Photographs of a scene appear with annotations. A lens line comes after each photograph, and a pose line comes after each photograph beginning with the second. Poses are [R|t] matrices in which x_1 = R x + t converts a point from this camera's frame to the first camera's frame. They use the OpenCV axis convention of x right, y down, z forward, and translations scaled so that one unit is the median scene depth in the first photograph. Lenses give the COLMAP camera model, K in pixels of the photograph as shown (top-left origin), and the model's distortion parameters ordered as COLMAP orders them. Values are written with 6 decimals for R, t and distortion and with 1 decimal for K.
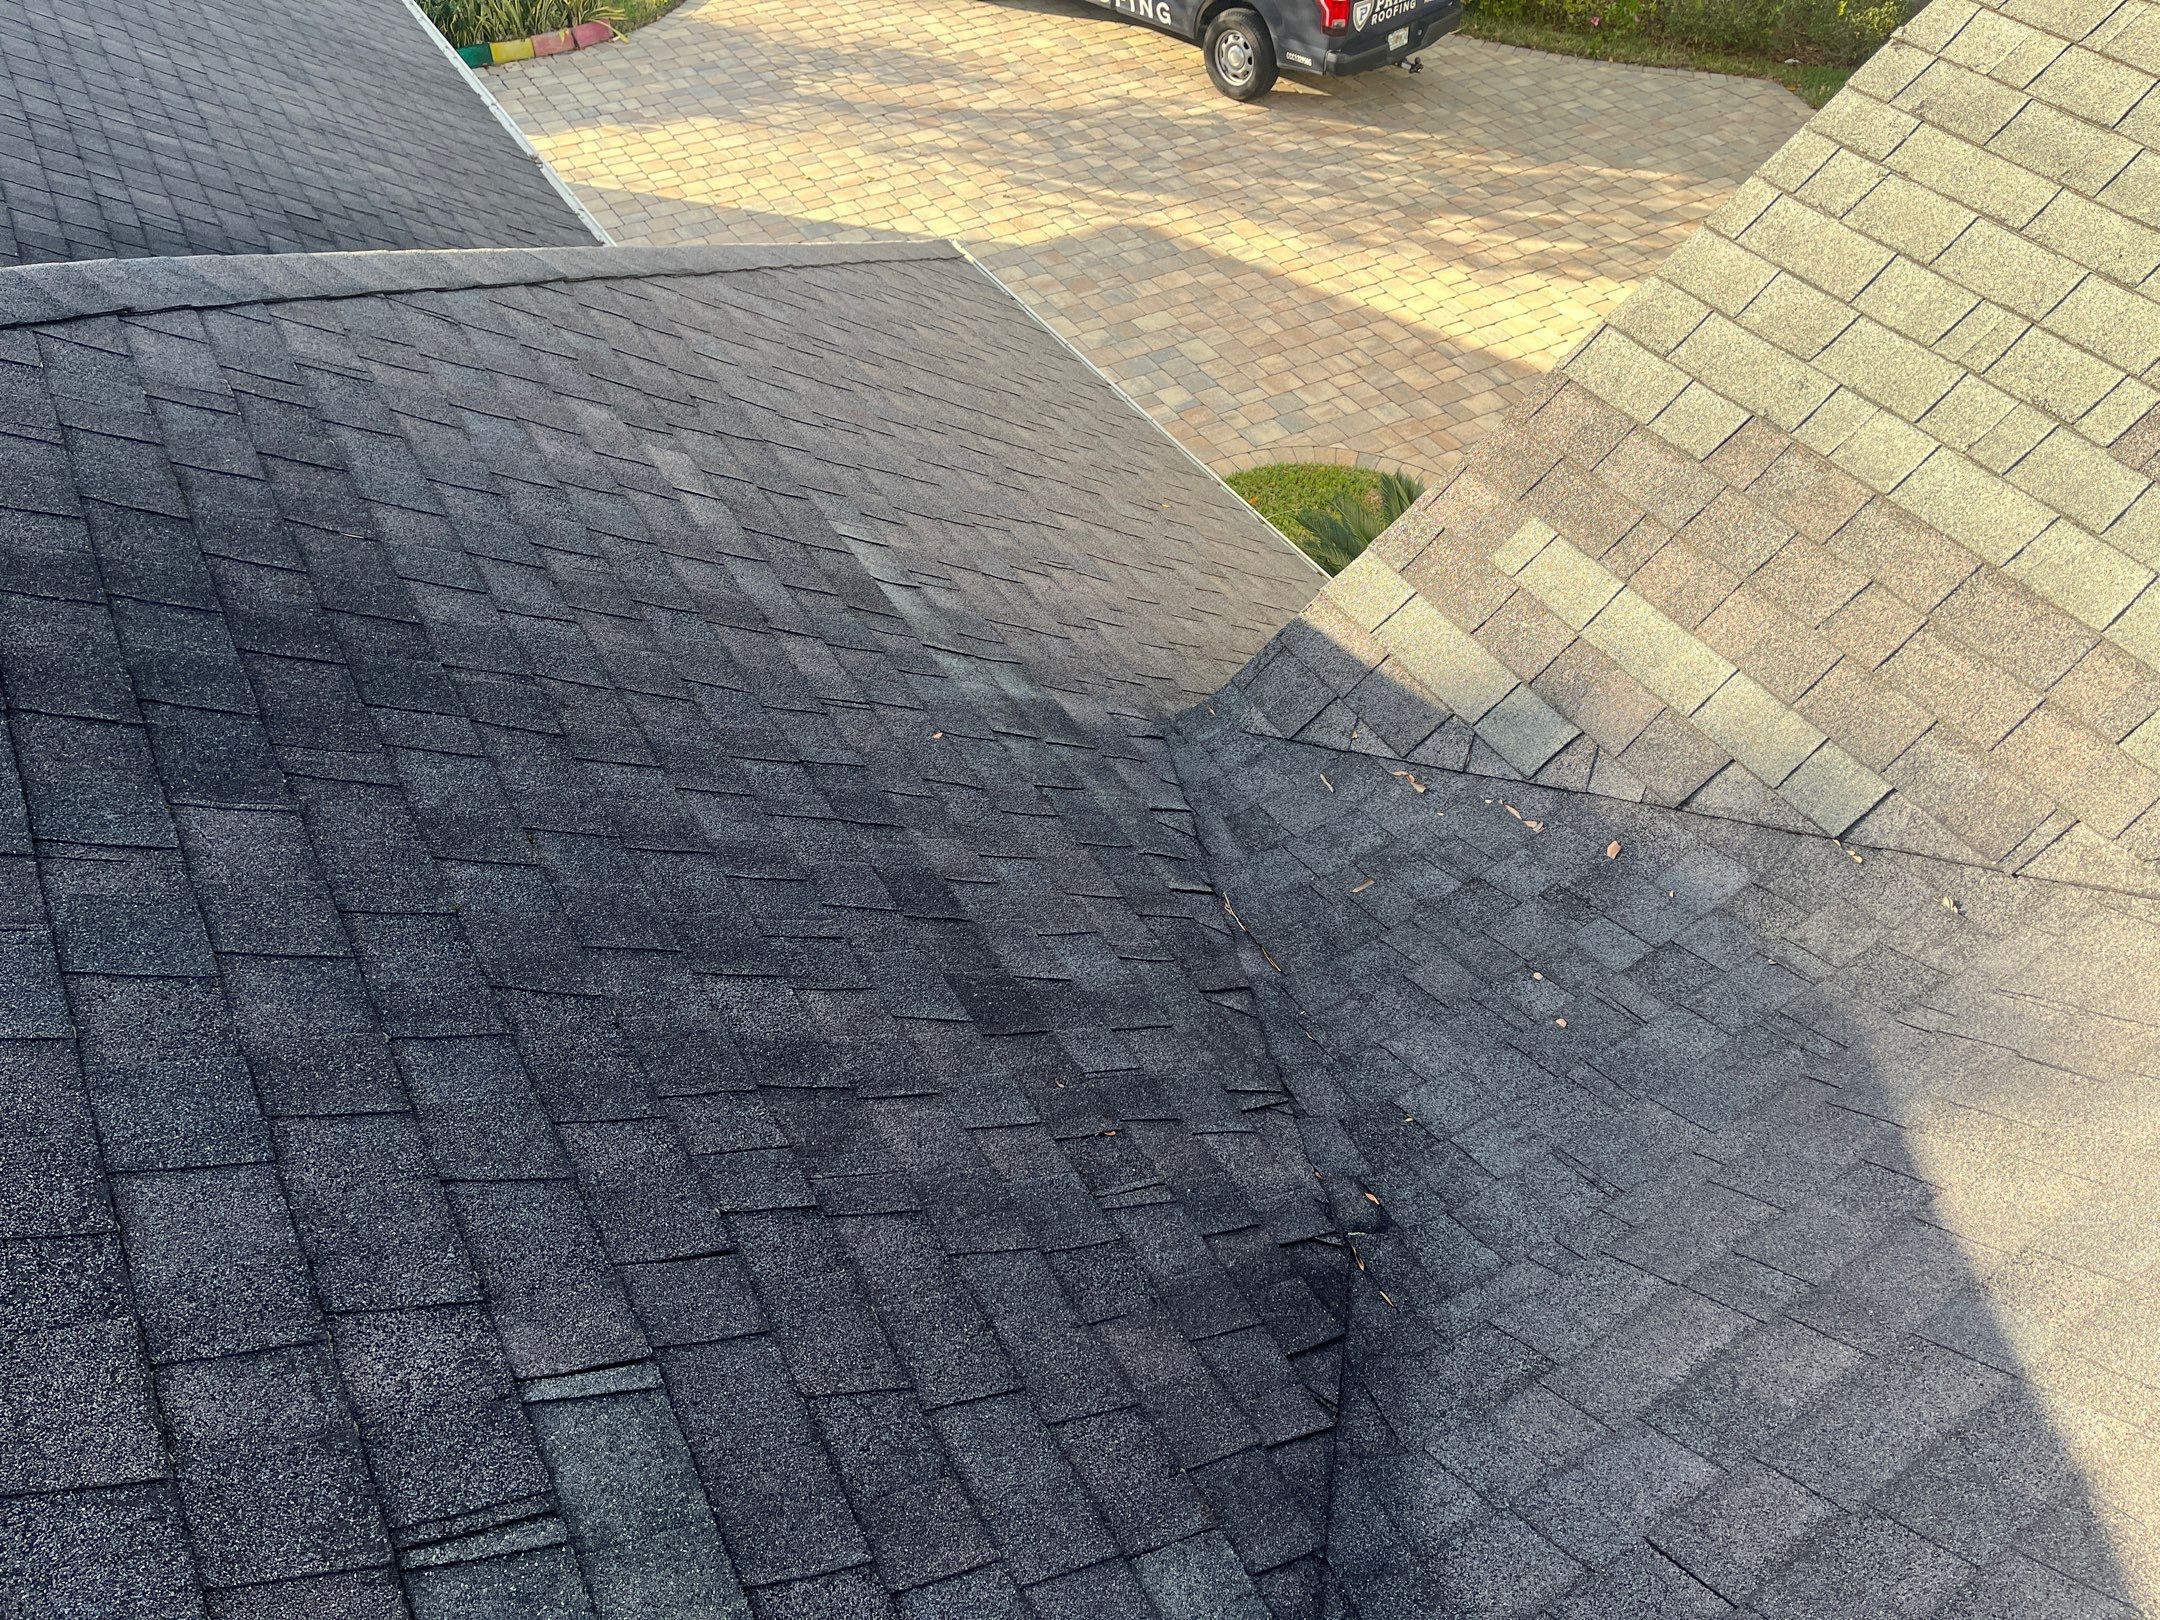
lens RADIAL K [[1496.2, 0, 1080.0], [0, 1496.2, 810.0], [0, 0, 1]] dist [0.001093, -0.048249]
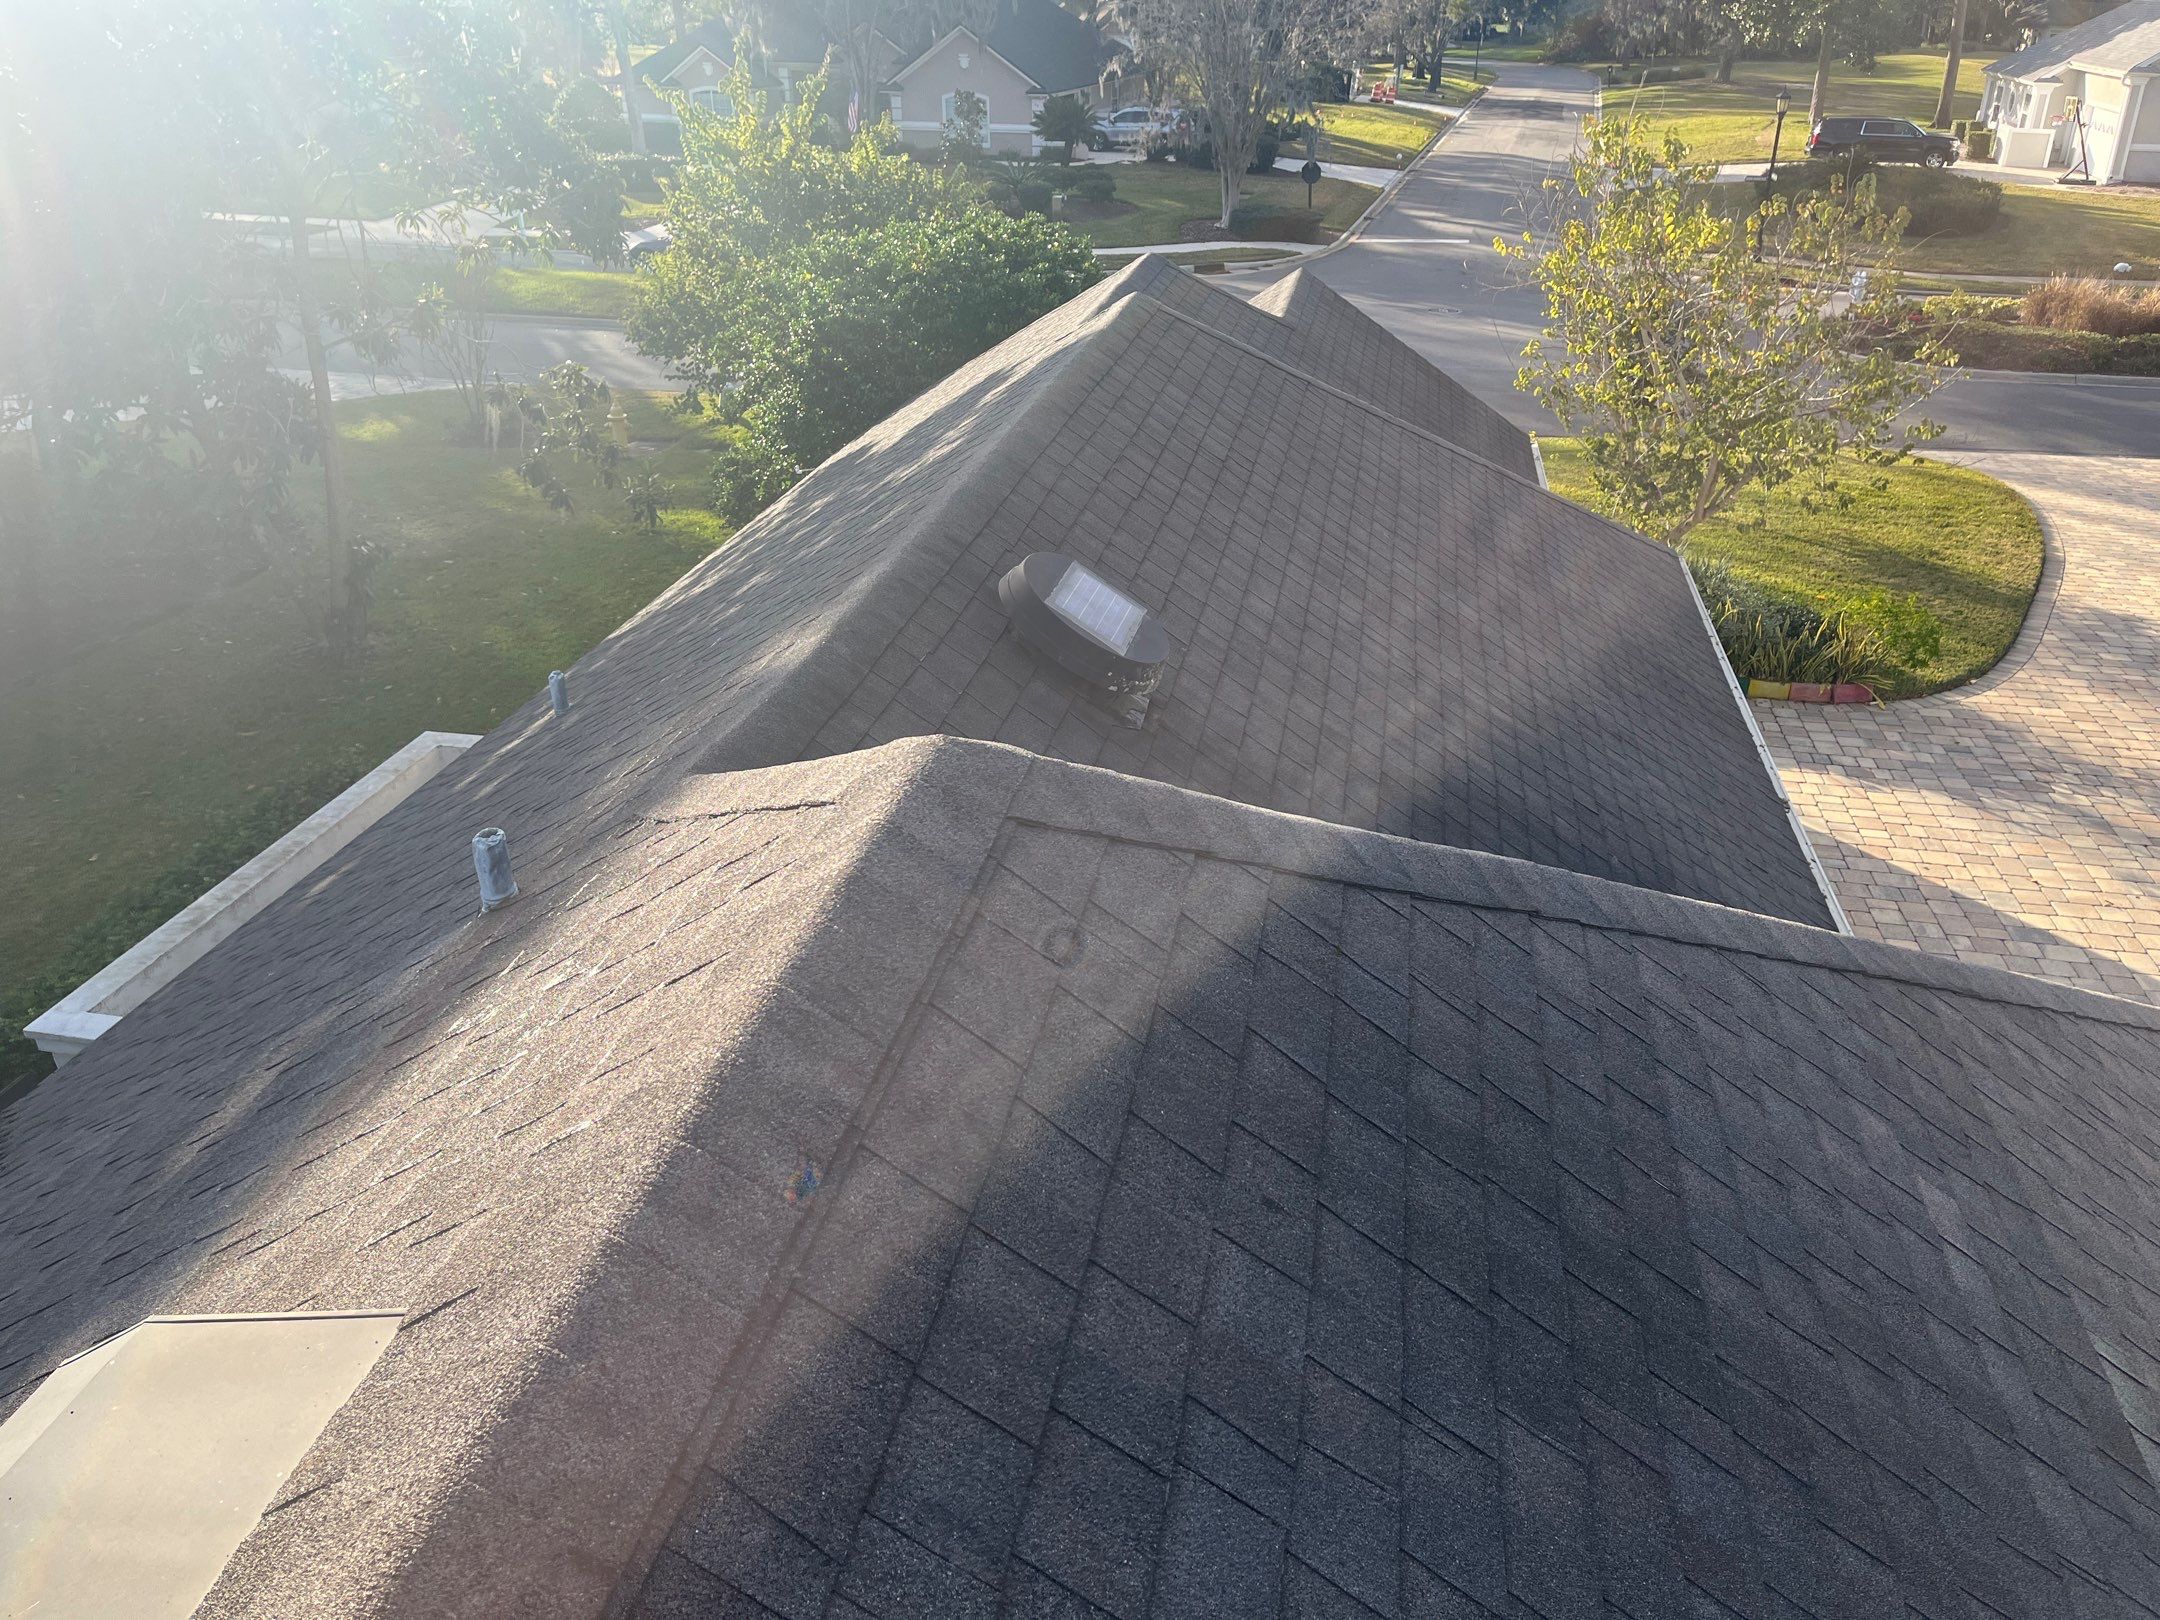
lens RADIAL K [[1496.2, 0, 1080.0], [0, 1496.2, 810.0], [0, 0, 1]] dist [0.001093, -0.048249]
pose [[0.733790, 0.277760, -0.620001, -0.125422], [-0.476383, 0.861015, -0.178080, -0.017937], [0.484367, 0.426031, 0.764124, -0.061137]]
